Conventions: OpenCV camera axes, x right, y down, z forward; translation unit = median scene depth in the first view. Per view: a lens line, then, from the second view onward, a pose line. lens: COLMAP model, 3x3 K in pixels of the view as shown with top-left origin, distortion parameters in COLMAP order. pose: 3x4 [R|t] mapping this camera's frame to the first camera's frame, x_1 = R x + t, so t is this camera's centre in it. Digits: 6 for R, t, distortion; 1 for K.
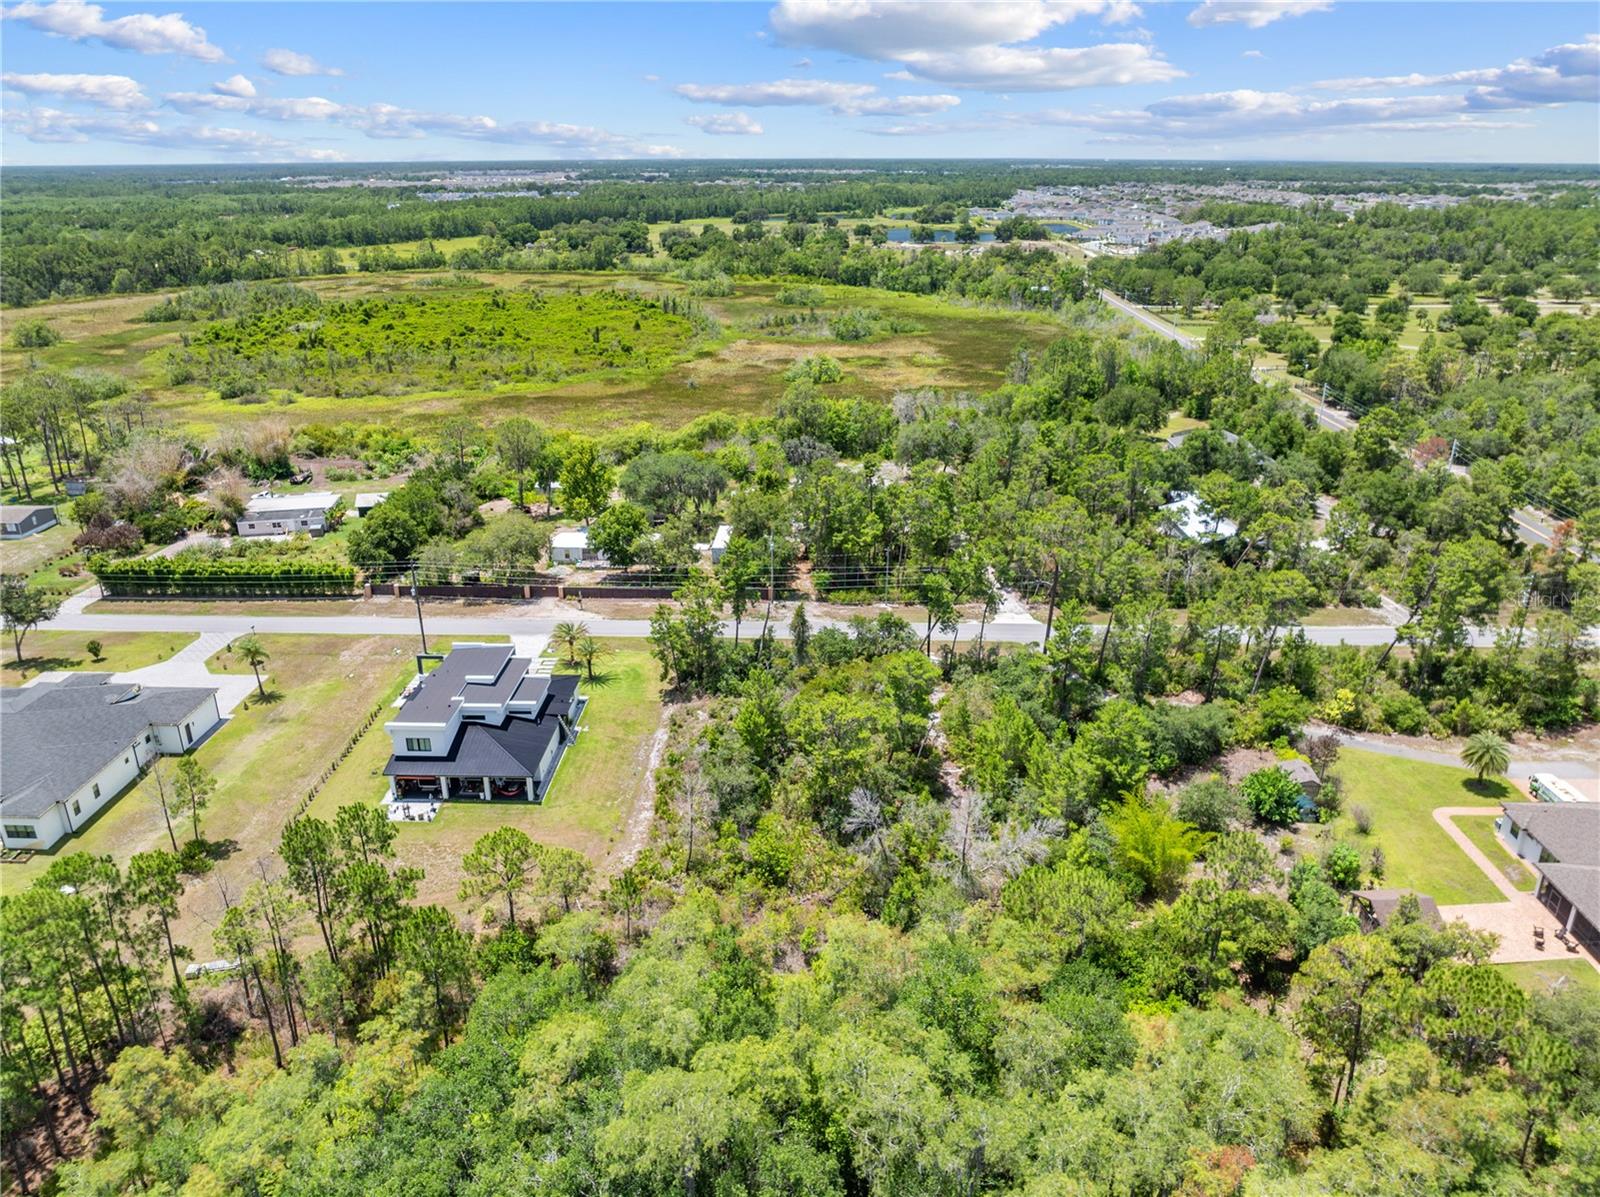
lens RADIAL K [[1127.7, 0, 810.0], [0, 1127.7, 591.6], [0, 0, 1]] dist [-0.039316, 0.010351]
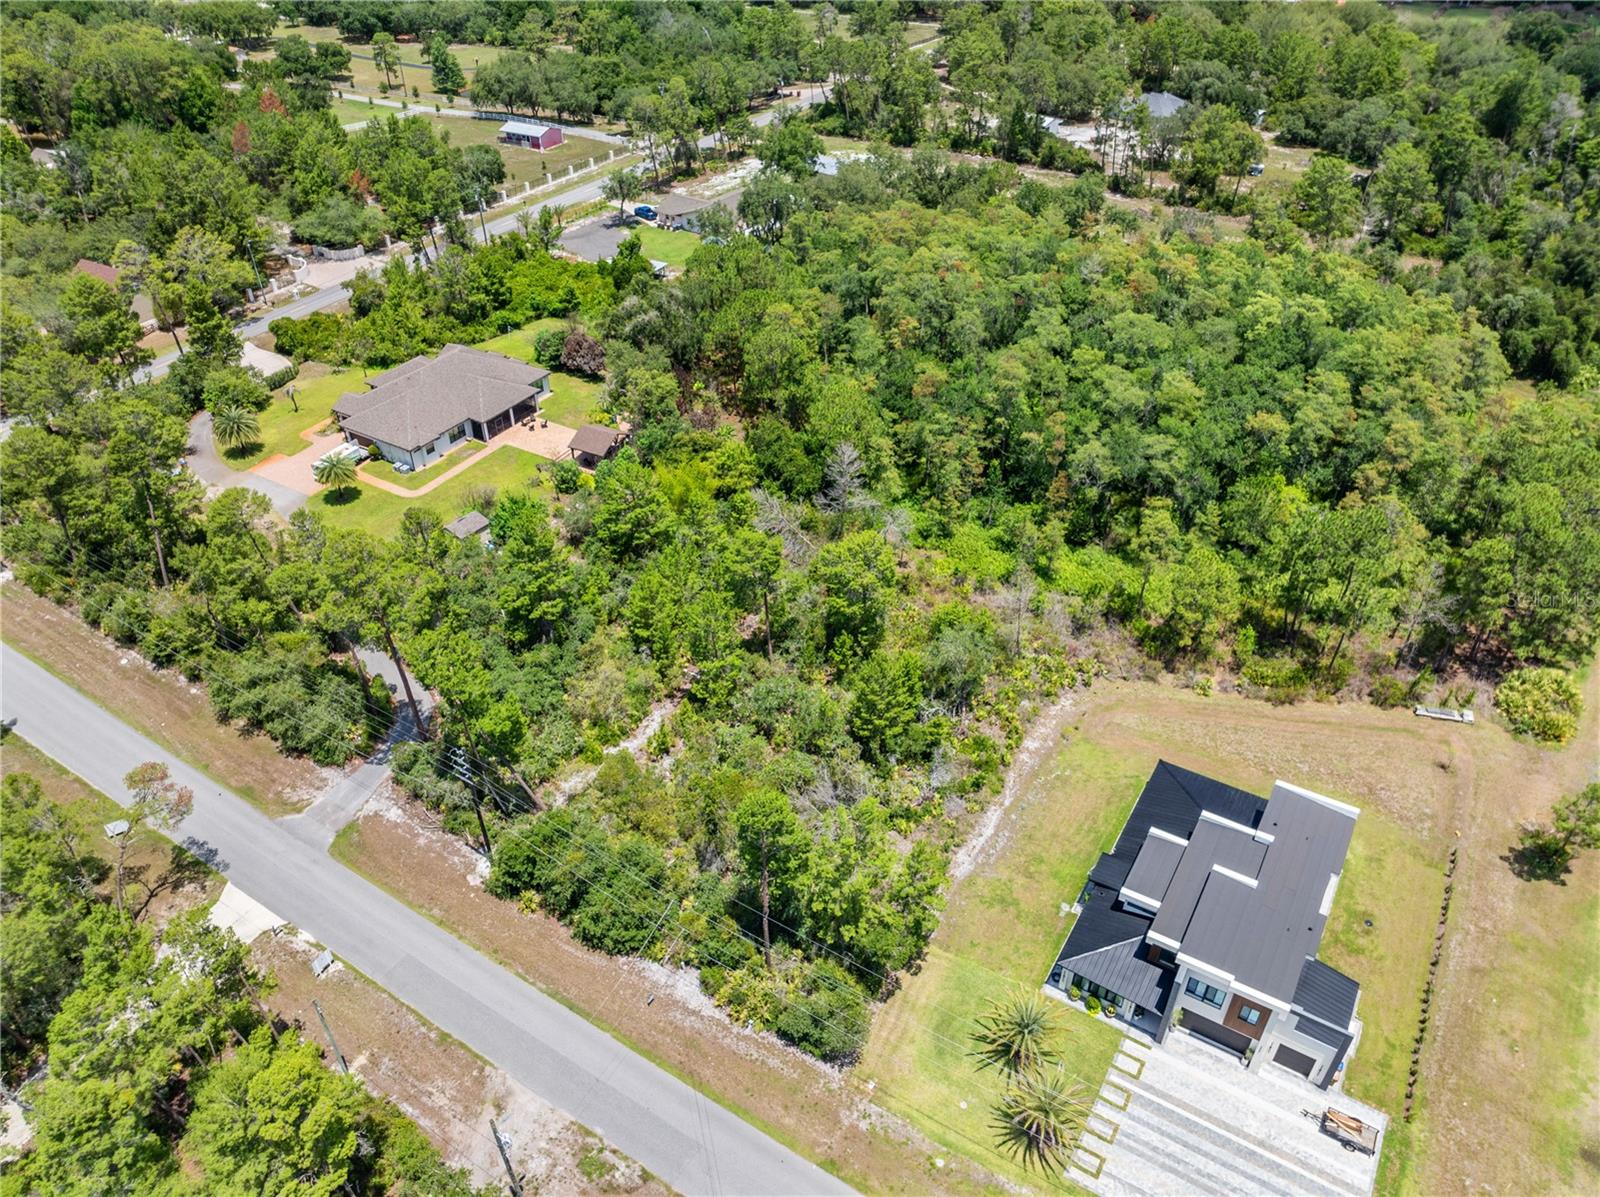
lens RADIAL K [[1127.7, 0, 807.9], [0, 1127.7, 597.0], [0, 0, 1]] dist [-0.039316, 0.010351]
pose [[-0.862688, -0.298368, 0.408345, -0.271441], [0.188975, 0.558762, 0.807511, -0.525408], [-0.469102, 0.773797, -0.425653, 1.154600]]
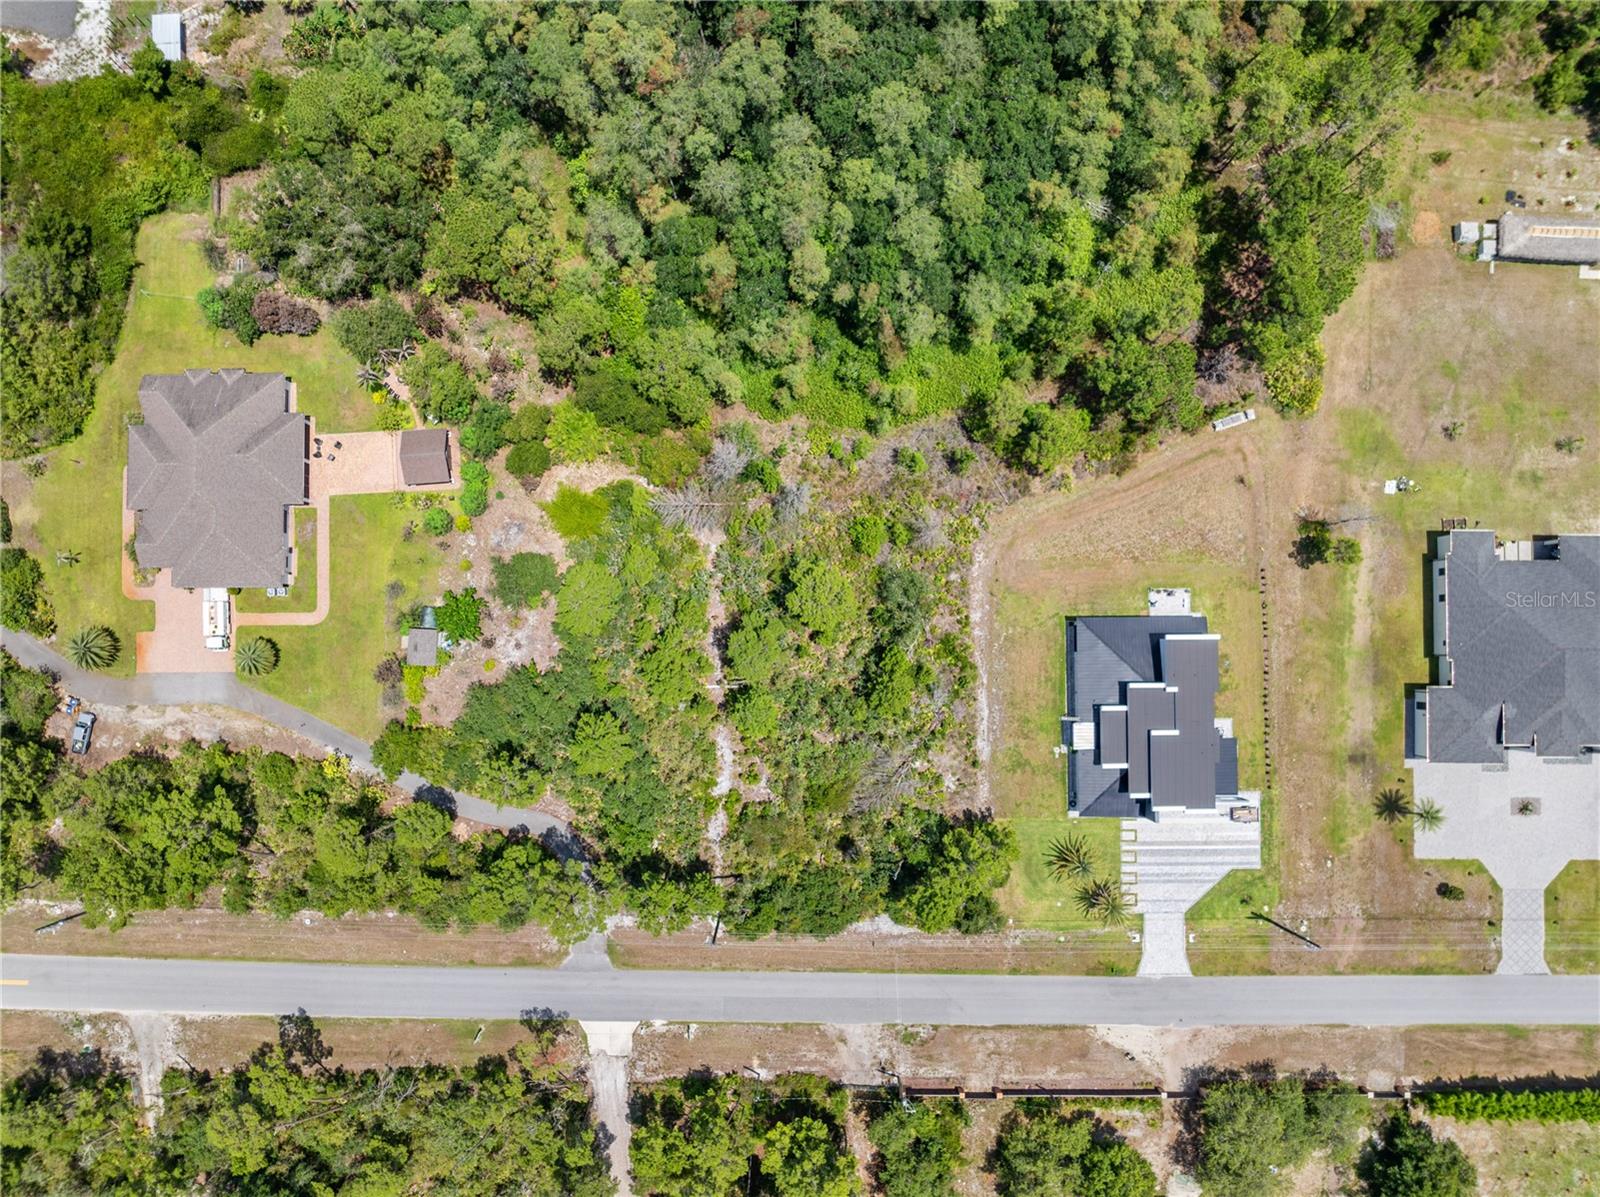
lens RADIAL K [[1127.7, 0, 811.7], [0, 1127.7, 613.8], [0, 0, 1]] dist [-0.039316, 0.010351]
pose [[-0.999643, 0.025547, 0.007879, 0.017082], [-0.001091, -0.333459, 0.942764, -0.784488], [0.026712, 0.942419, 0.333367, 0.497967]]
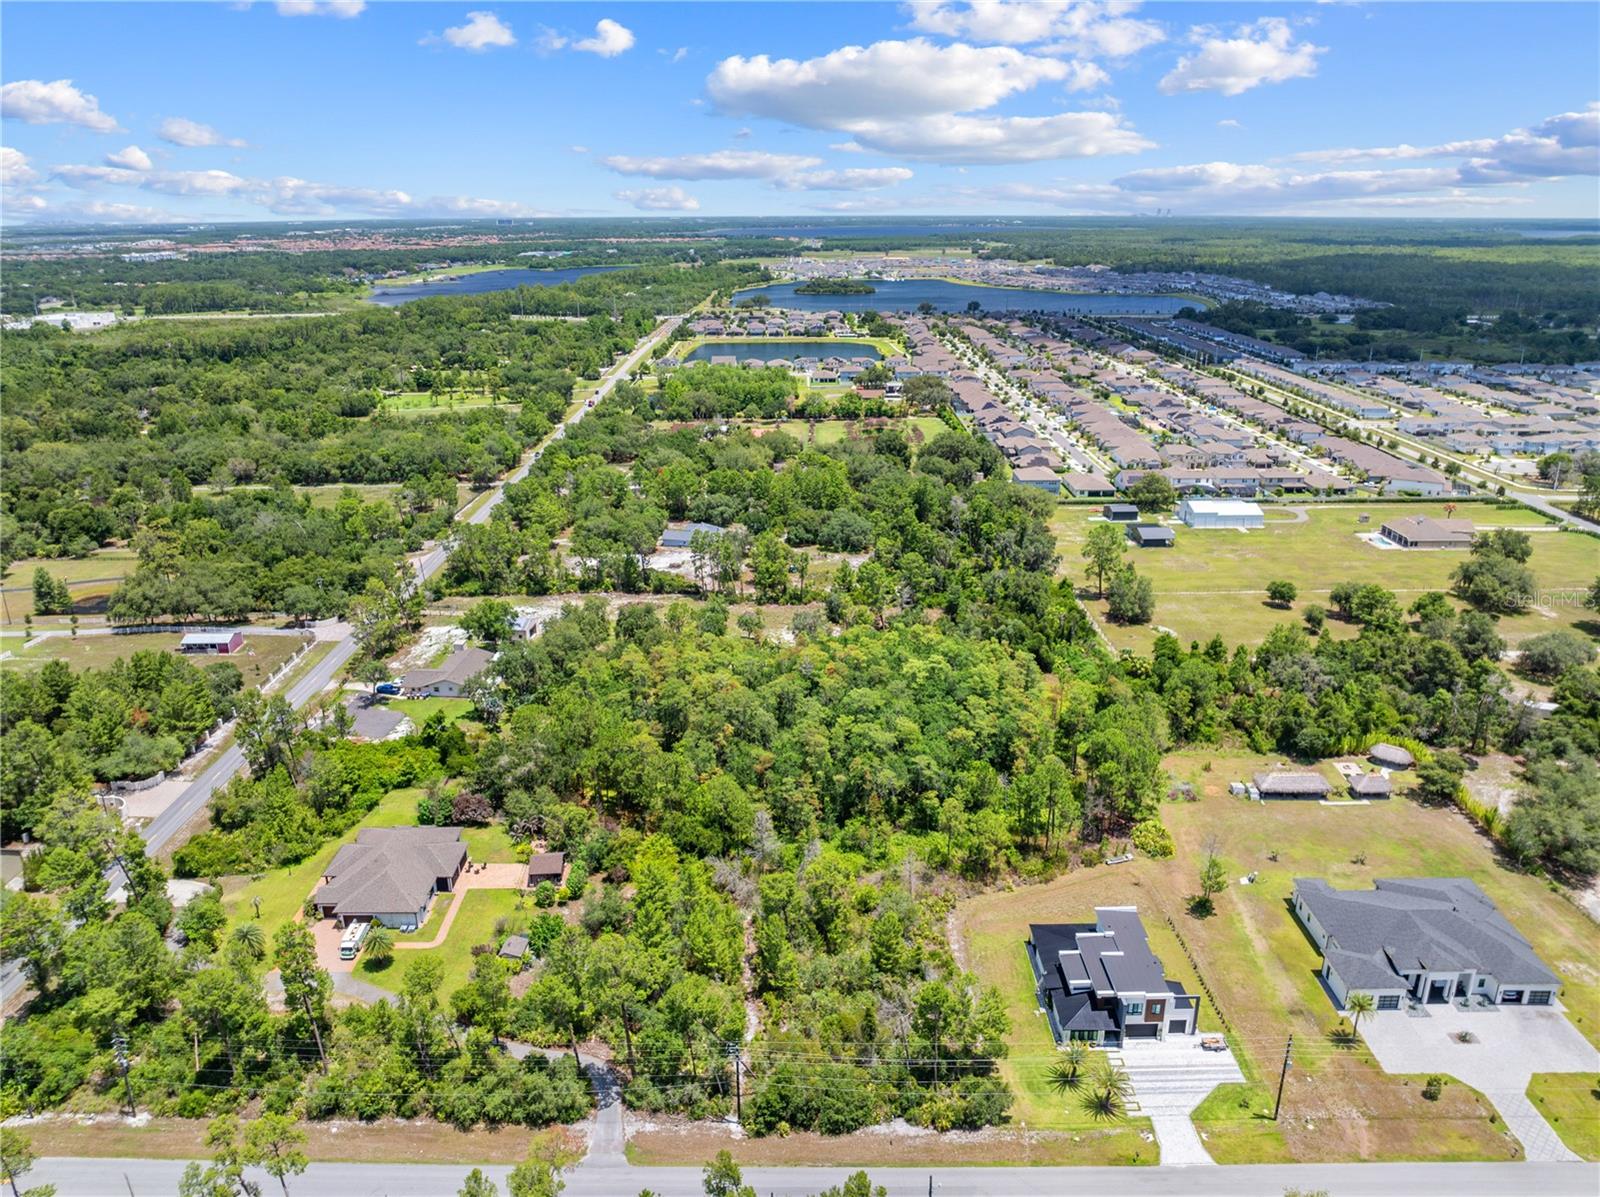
lens RADIAL K [[1127.7, 0, 809.8], [0, 1127.7, 601.6], [0, 0, 1]] dist [-0.039316, 0.010351]
pose [[-0.999526, 0.016184, -0.026191, 0.068661], [-0.004791, 0.758587, 0.651554, -0.960488], [0.030413, 0.651371, -0.758150, 1.546297]]
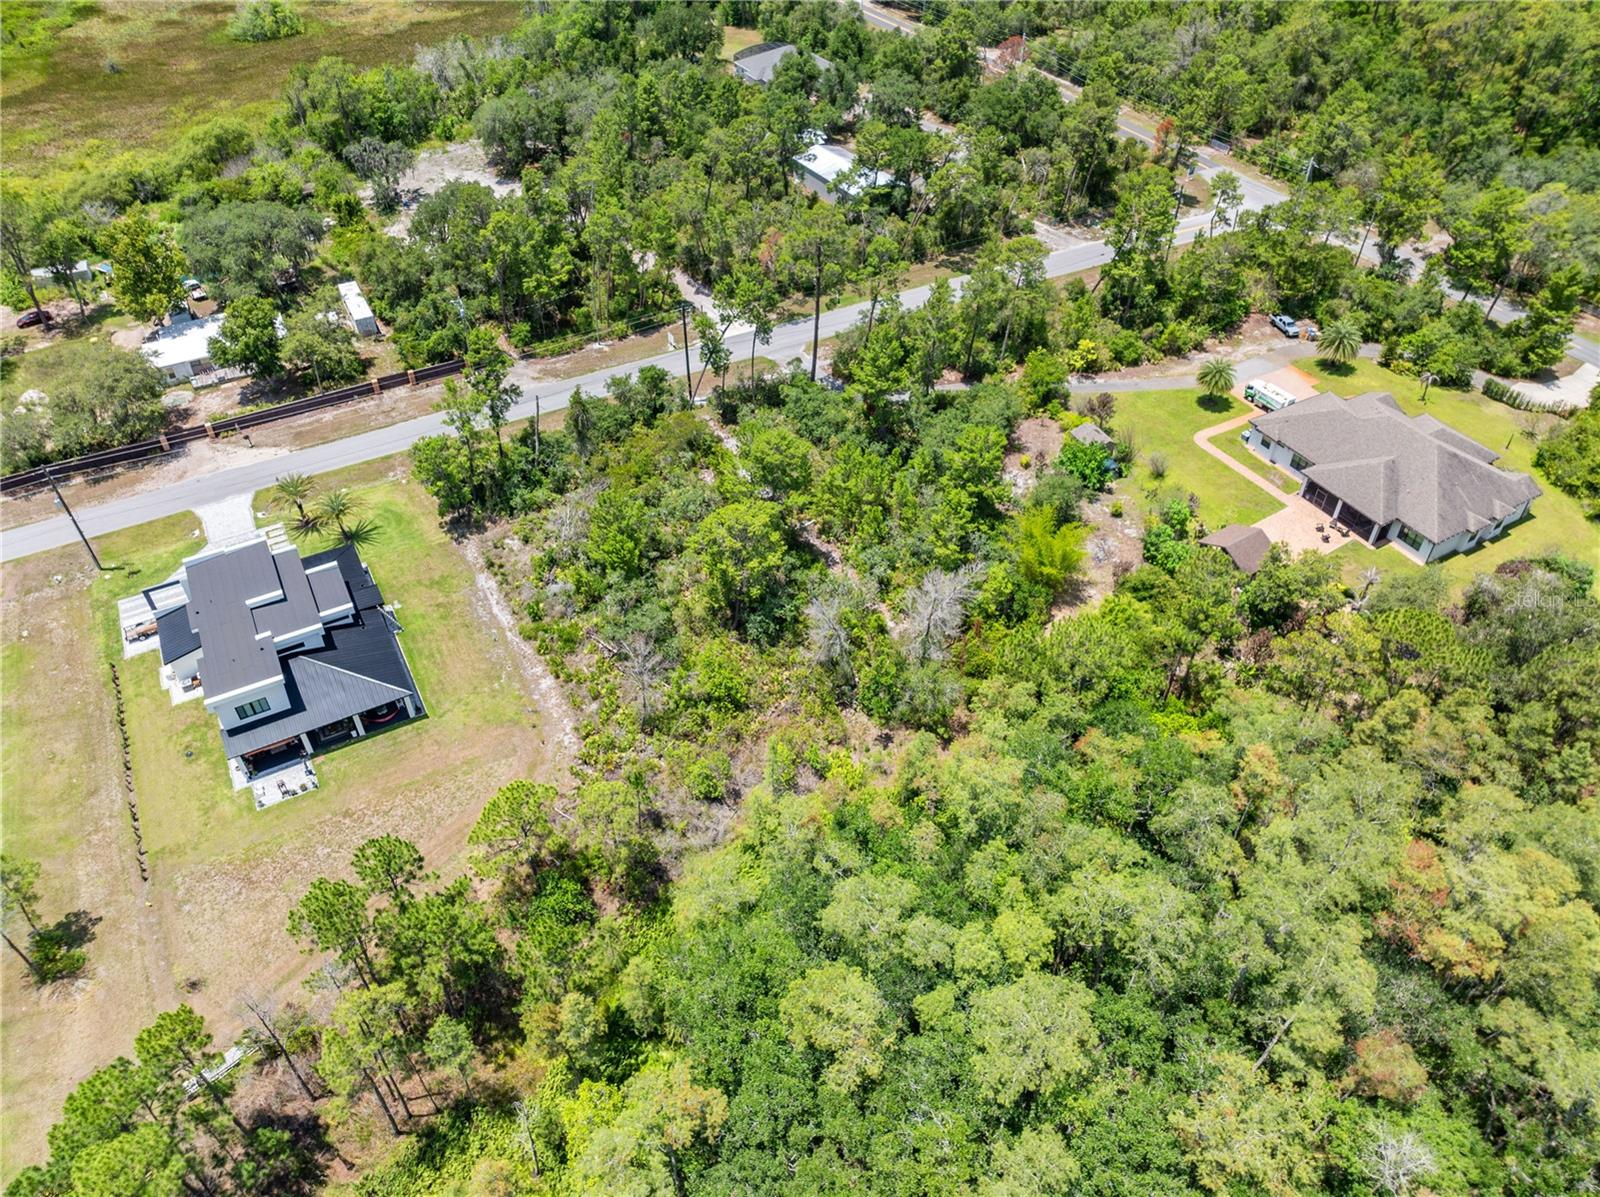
lens RADIAL K [[1127.7, 0, 808.6], [0, 1127.7, 590.9], [0, 0, 1]] dist [-0.039316, 0.010351]
pose [[0.863111, -0.333029, 0.379646, -0.237708], [0.182140, 0.906437, 0.381048, -0.148206], [-0.471025, -0.259738, 0.843014, 0.130236]]
